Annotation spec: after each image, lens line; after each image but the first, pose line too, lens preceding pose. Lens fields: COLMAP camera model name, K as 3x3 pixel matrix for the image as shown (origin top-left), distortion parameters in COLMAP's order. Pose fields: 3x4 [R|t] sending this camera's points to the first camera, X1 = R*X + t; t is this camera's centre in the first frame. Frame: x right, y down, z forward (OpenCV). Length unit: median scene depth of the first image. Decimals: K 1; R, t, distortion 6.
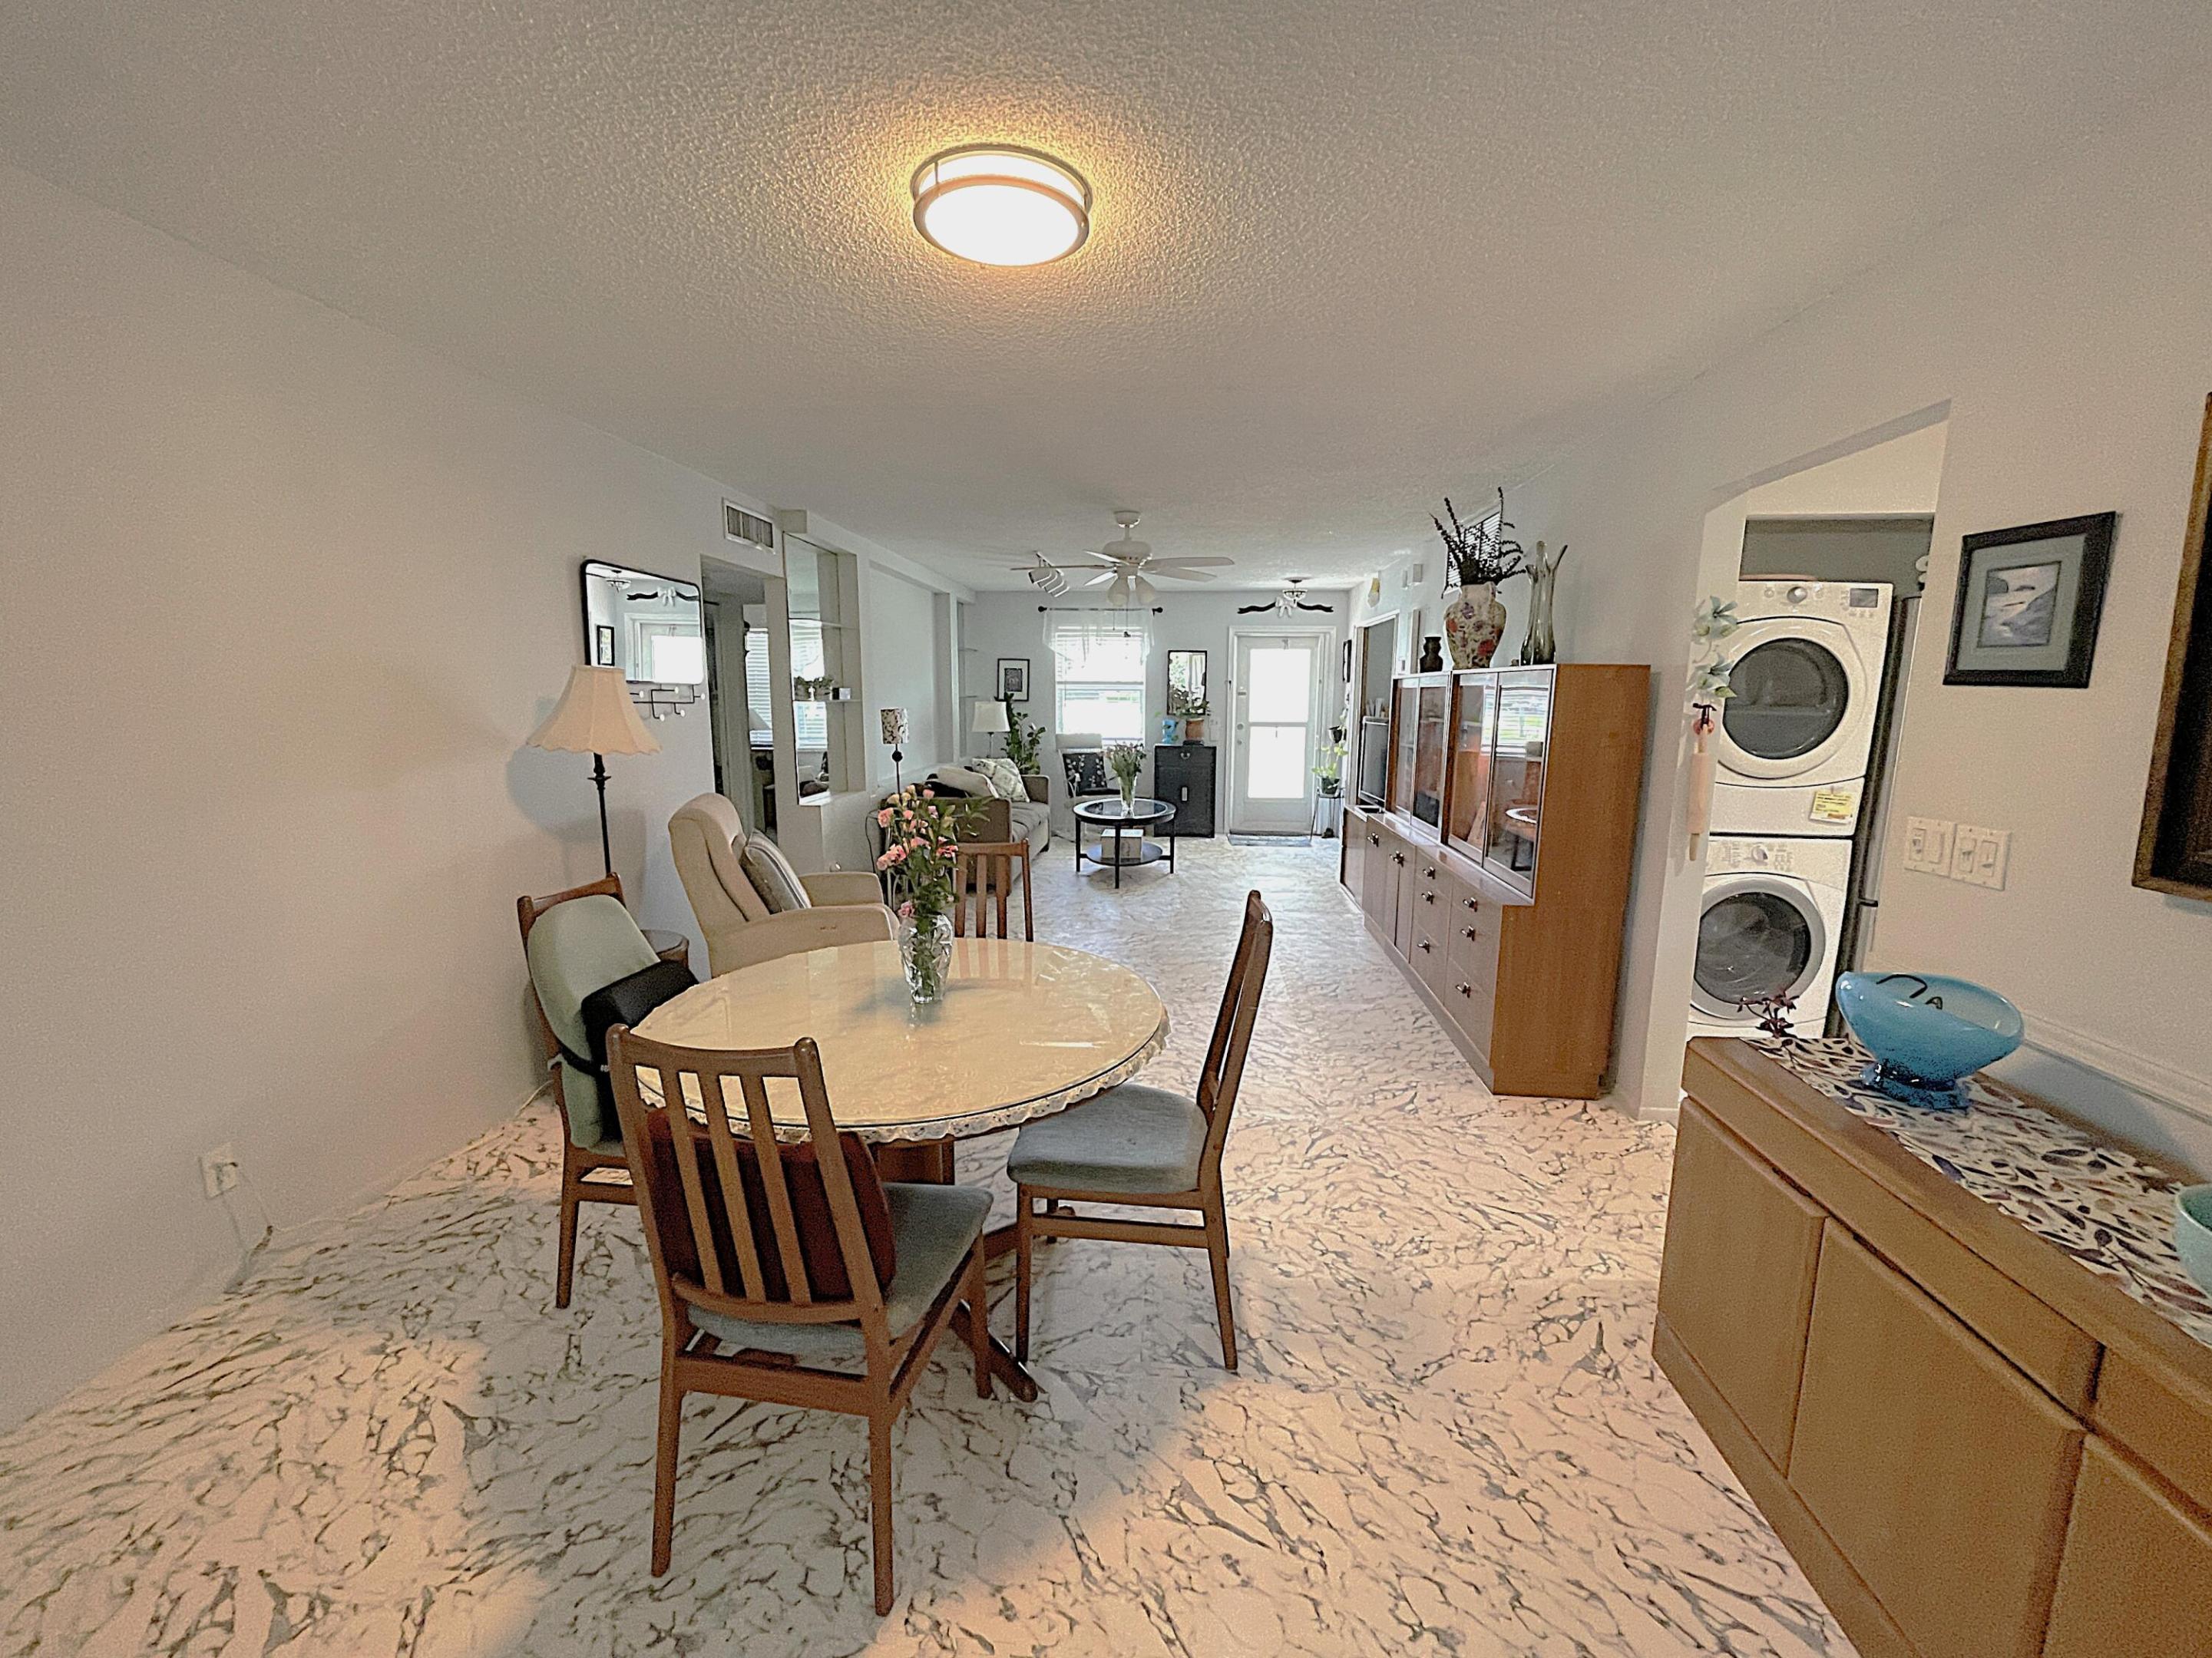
lens RADIAL K [[897.2, 0, 1104.3], [0, 897.2, 826.5], [0, 0, 1]] dist [0.001138, 0.000060]
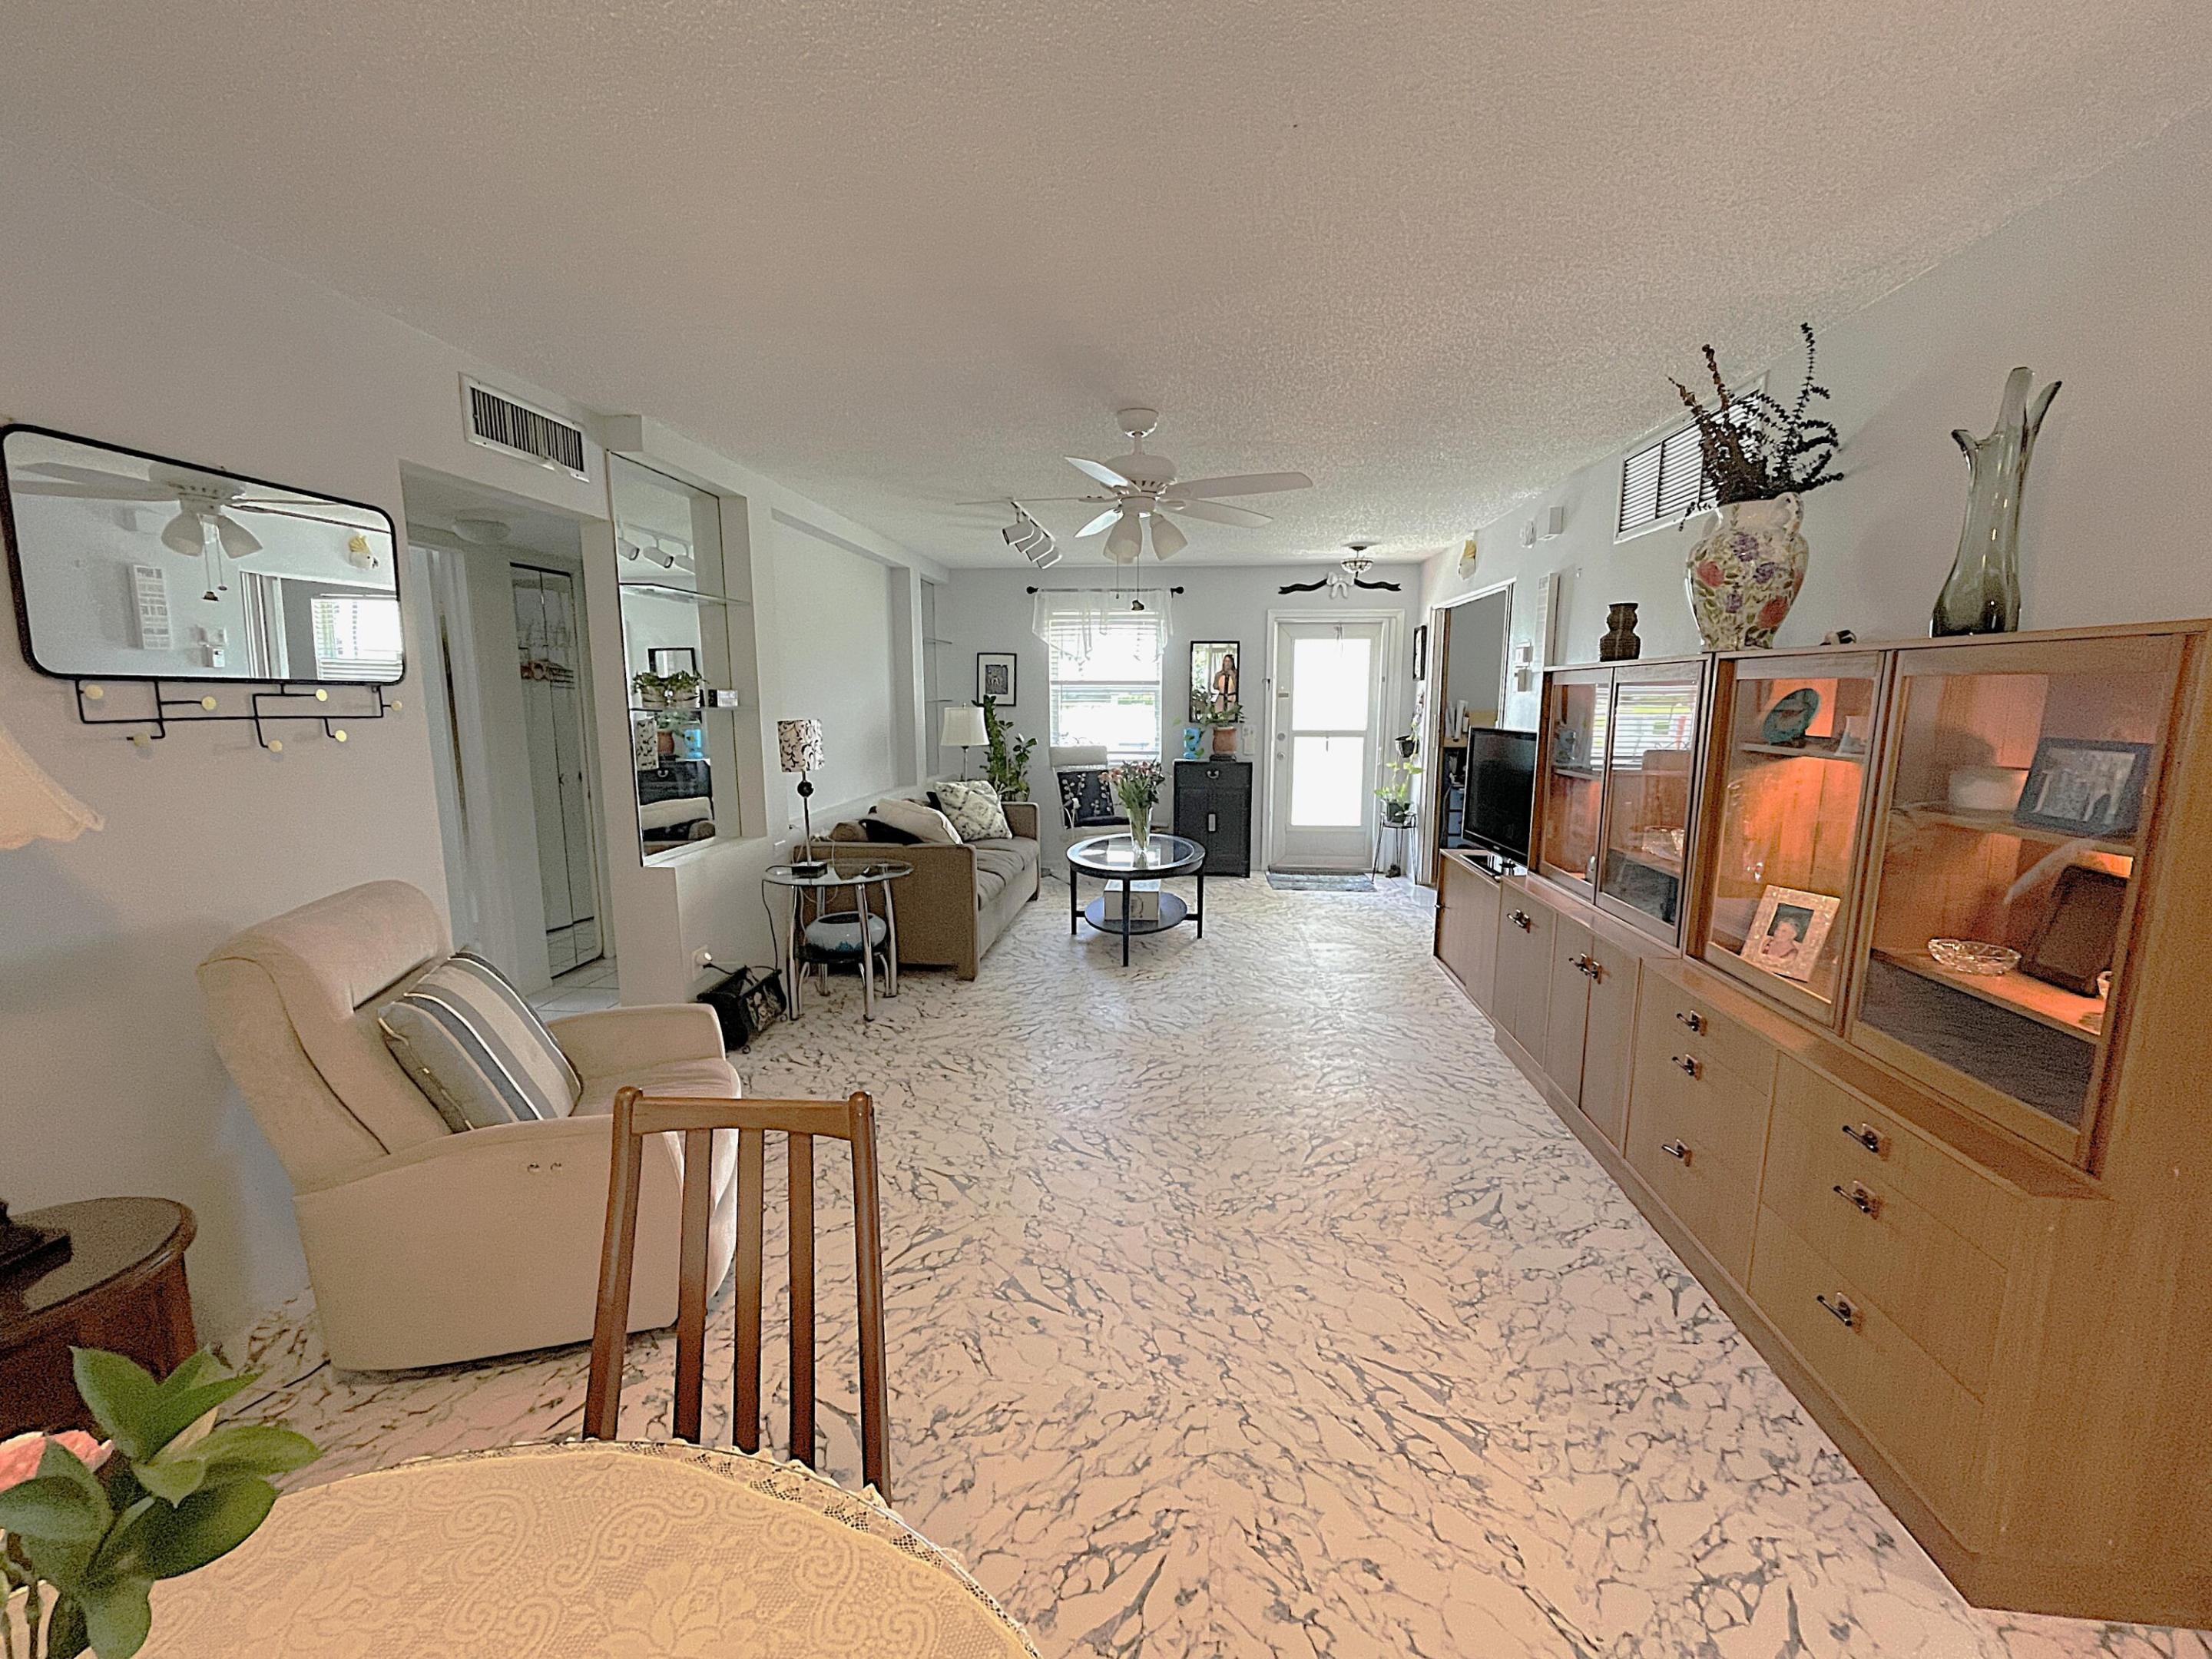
lens RADIAL K [[897.3, 0, 1103.3], [0, 897.3, 827.8], [0, 0, 1]] dist [0.001138, 0.000060]
pose [[0.999877, -0.002842, -0.015414, 0.006262], [0.002831, 0.999996, -0.000705, -0.033811], [0.015416, 0.000662, 0.999881, 0.224444]]
